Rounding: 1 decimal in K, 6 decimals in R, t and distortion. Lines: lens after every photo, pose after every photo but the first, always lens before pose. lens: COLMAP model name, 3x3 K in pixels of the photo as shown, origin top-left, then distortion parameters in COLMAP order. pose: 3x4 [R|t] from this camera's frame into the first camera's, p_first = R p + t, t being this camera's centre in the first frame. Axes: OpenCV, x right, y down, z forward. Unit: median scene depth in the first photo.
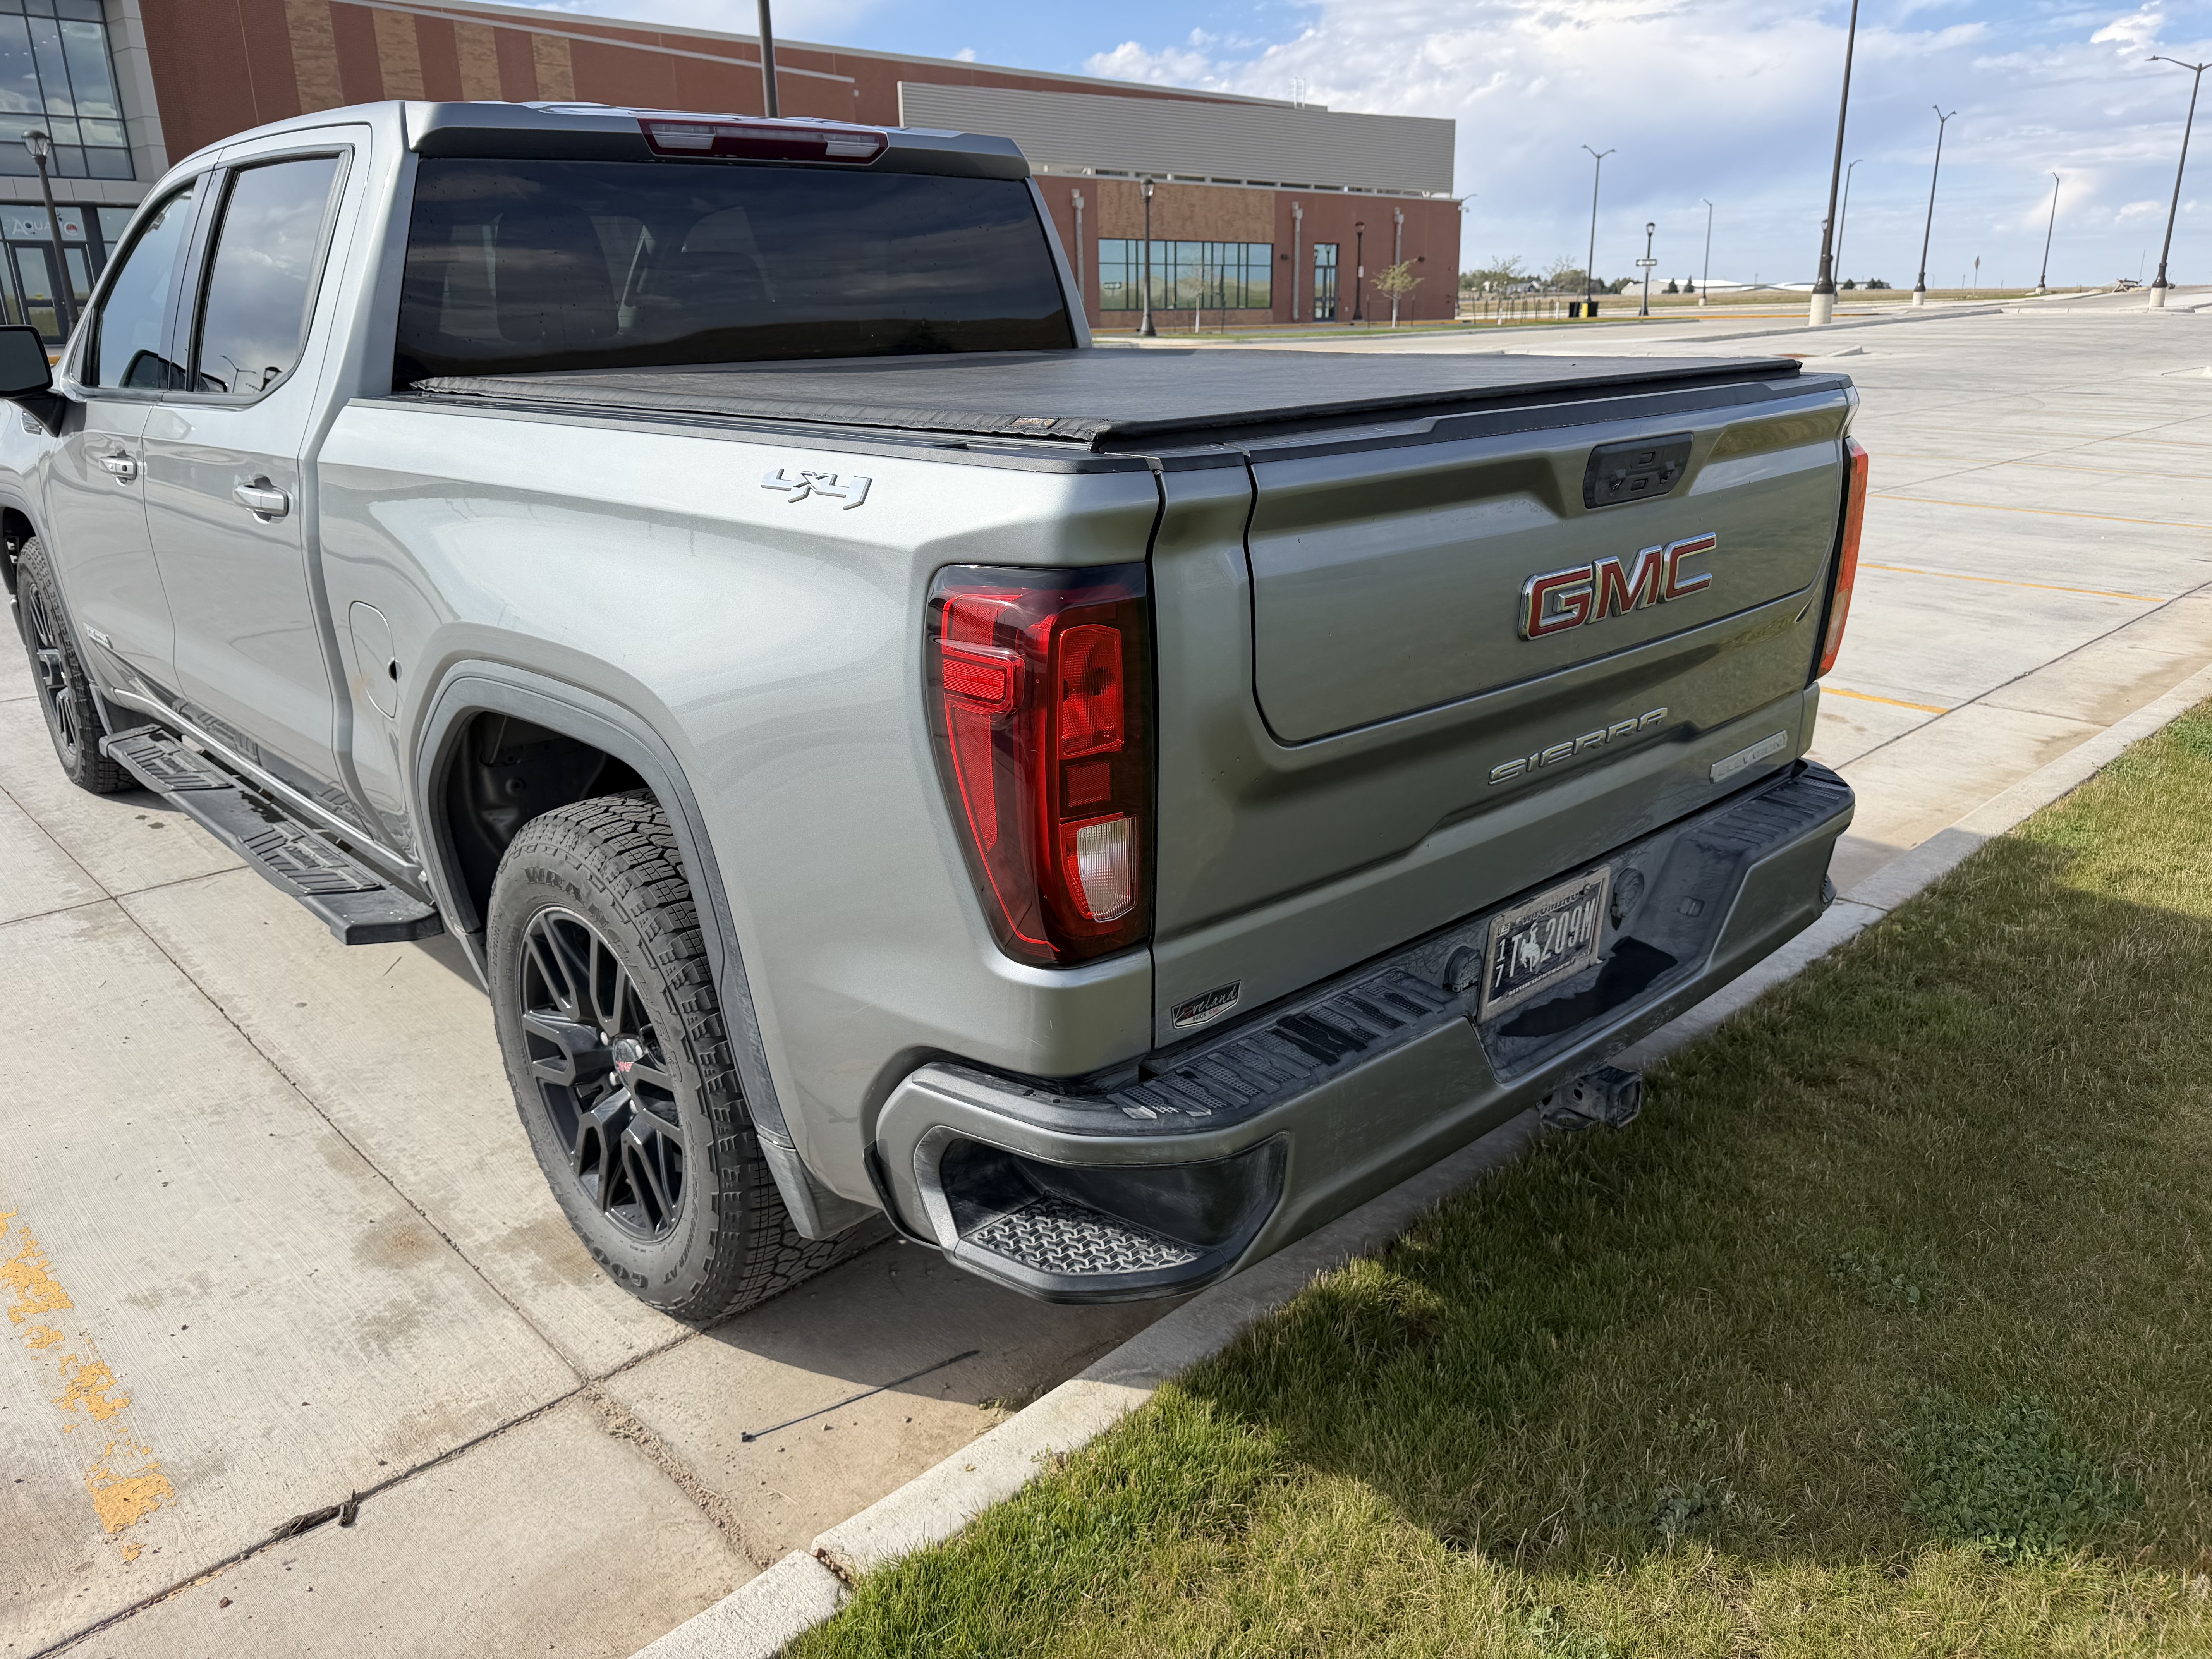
lens RADIAL K [[1573.1, 0, 1106.0], [0, 1573.1, 829.5], [0, 0, 1]] dist [-0.004076, 0.004694]
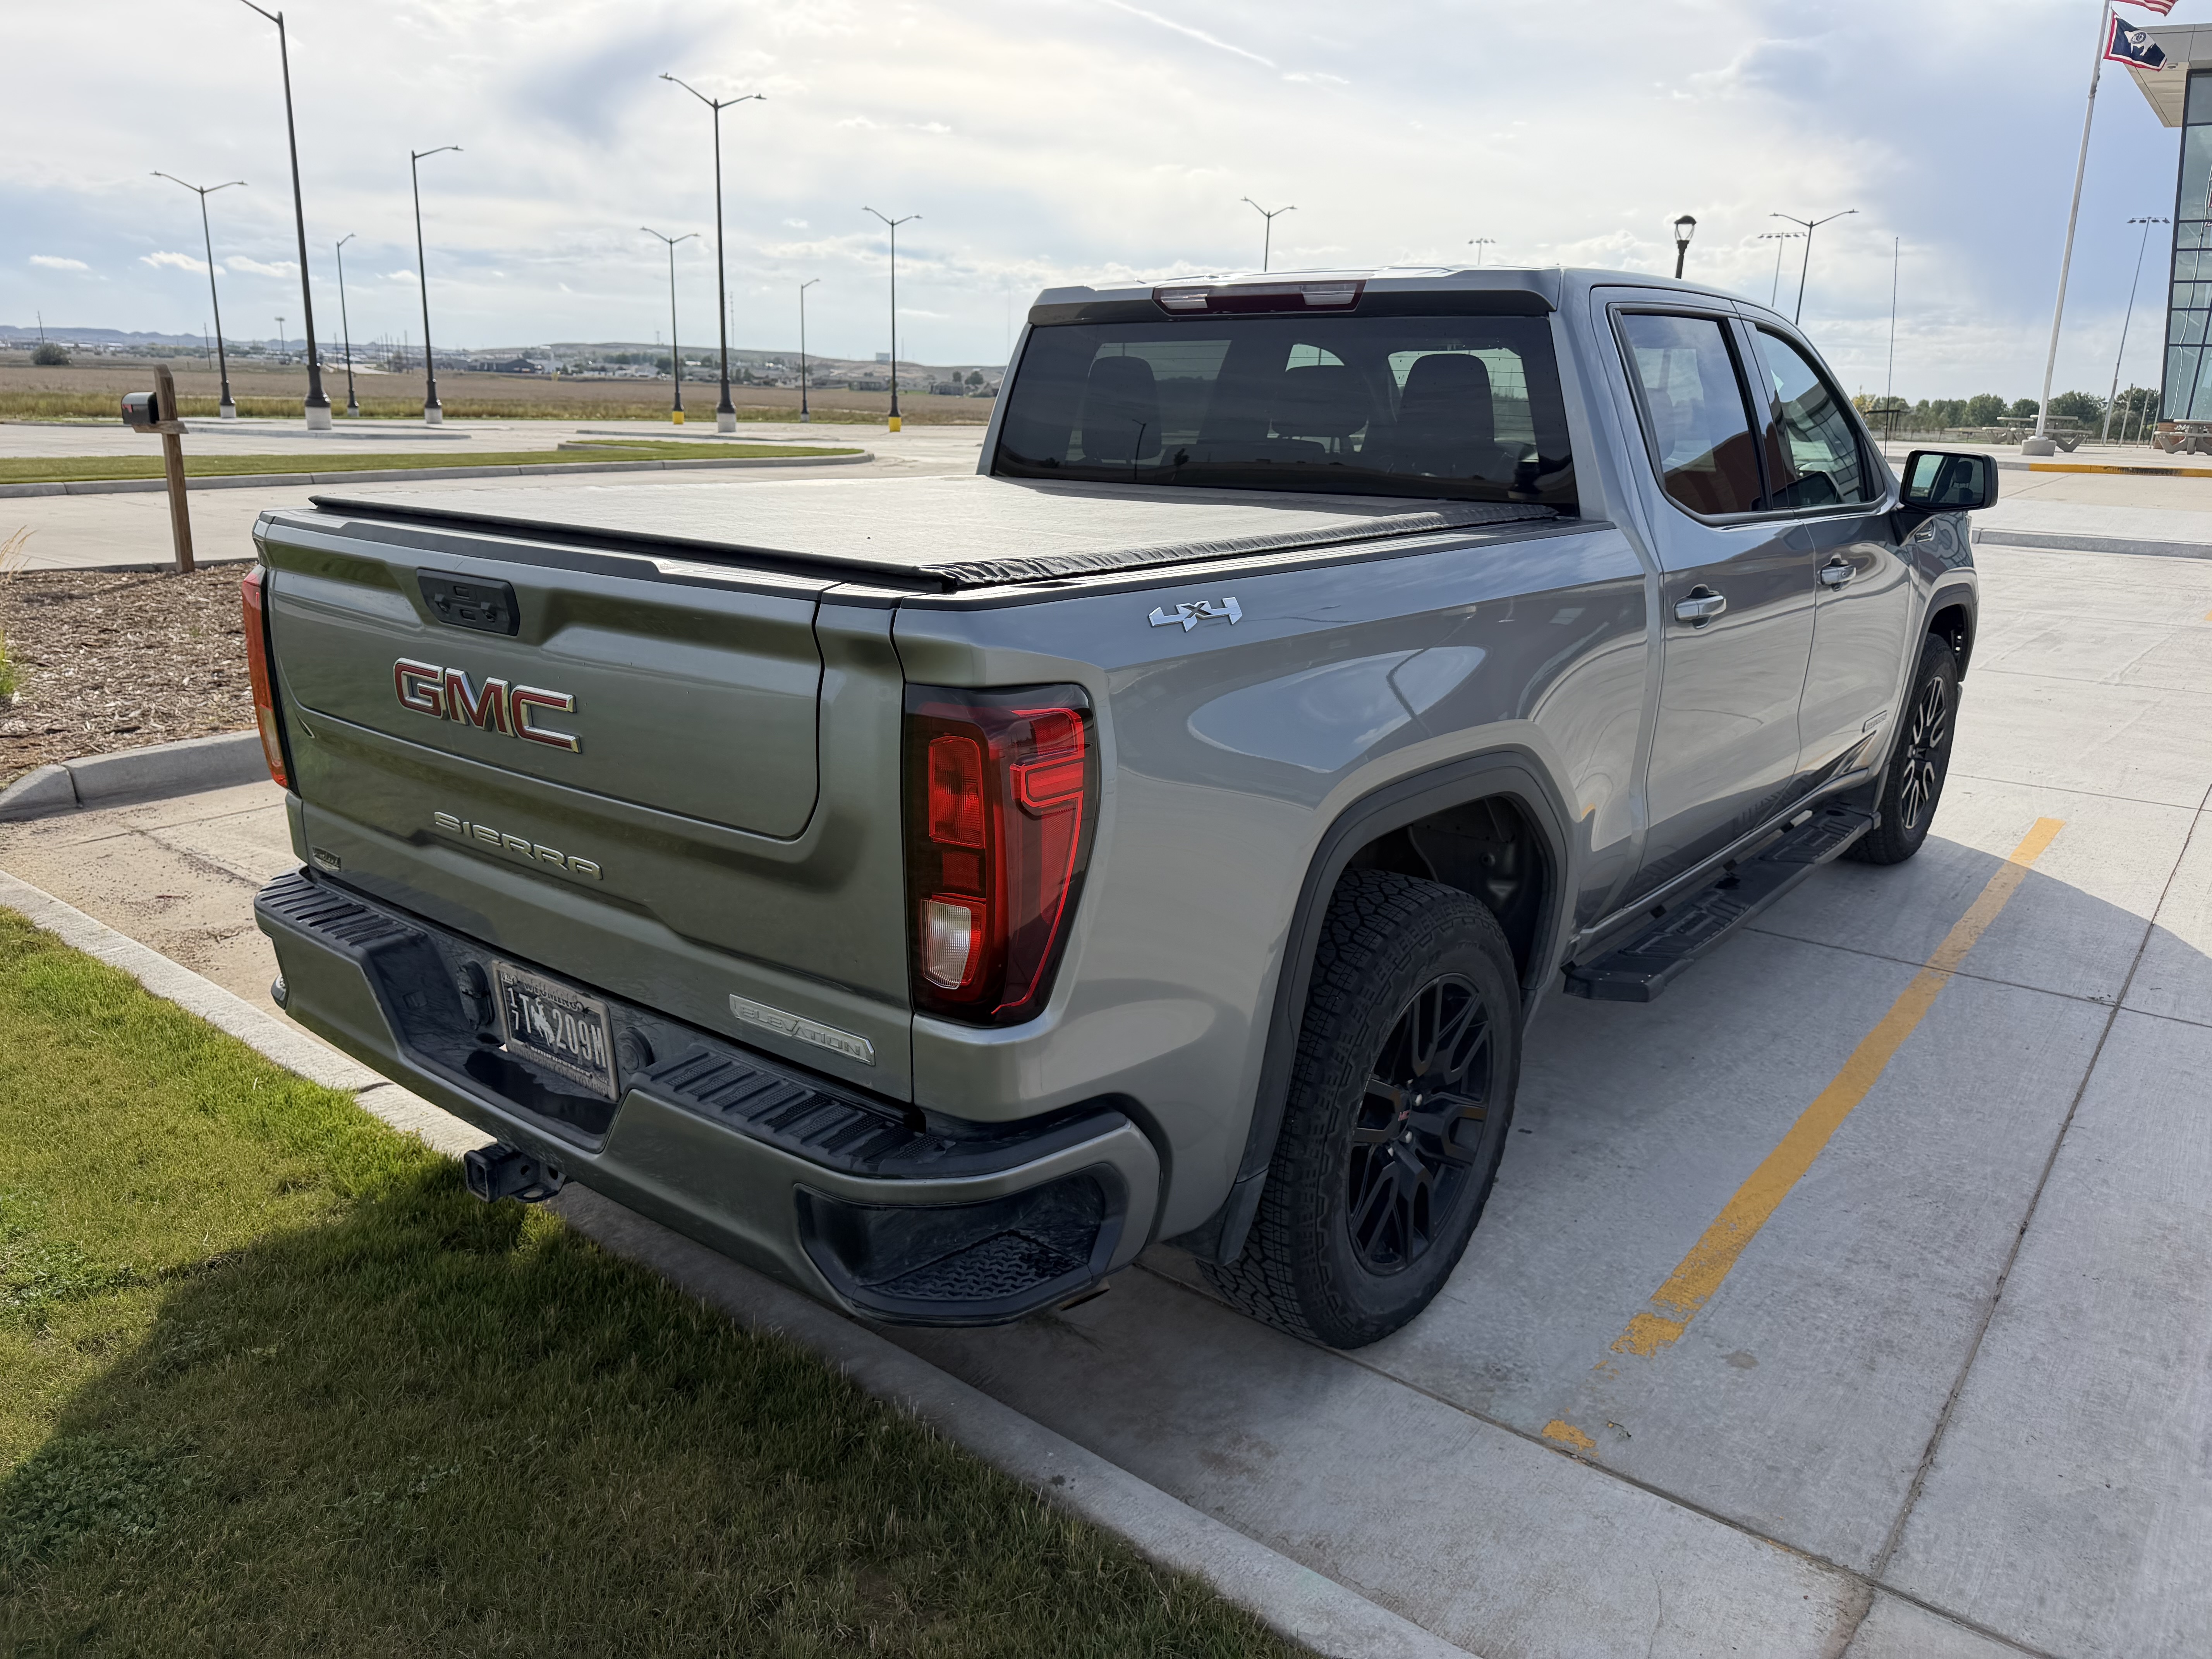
lens RADIAL K [[1573.1, 0, 1106.0], [0, 1573.1, 829.5], [0, 0, 1]] dist [-0.004076, 0.004694]
pose [[0.150936, 0.277427, -0.948816, 1.326831], [-0.338544, 0.916279, 0.214059, -0.414489], [0.928766, 0.288907, 0.232221, 1.059968]]
